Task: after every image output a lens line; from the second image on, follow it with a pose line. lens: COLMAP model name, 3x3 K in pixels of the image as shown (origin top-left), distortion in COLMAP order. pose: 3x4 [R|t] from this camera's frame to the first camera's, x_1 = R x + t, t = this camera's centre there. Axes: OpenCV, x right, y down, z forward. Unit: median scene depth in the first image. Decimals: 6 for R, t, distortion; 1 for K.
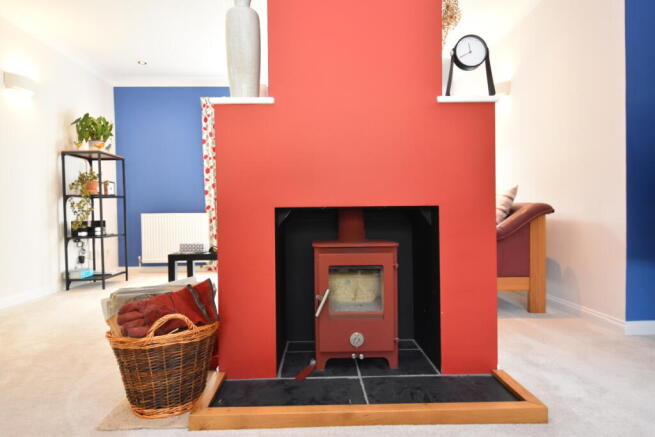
lens RADIAL K [[400.8, 0, 328.9], [0, 400.8, 218.2], [0, 0, 1]] dist [0.004010, -0.000720]
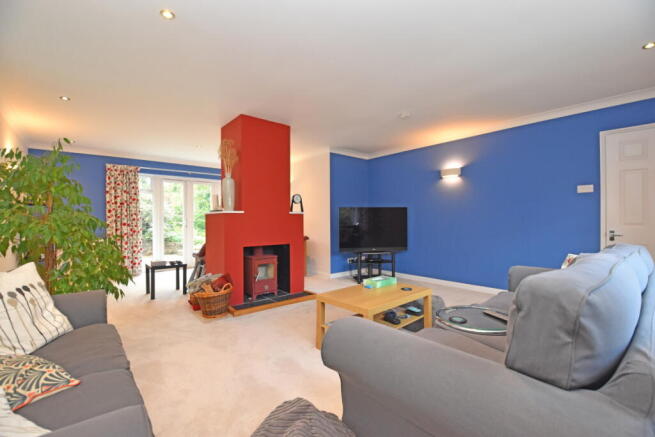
lens RADIAL K [[290.9, 0, 326.3], [0, 290.9, 217.1], [0, 0, 1]] dist [-0.014902, -0.004980]
pose [[0.783623, 0.012406, 0.621112, -0.975191], [0.003659, 0.999691, -0.024584, -0.190625], [-0.621225, 0.021538, 0.783336, -1.082412]]
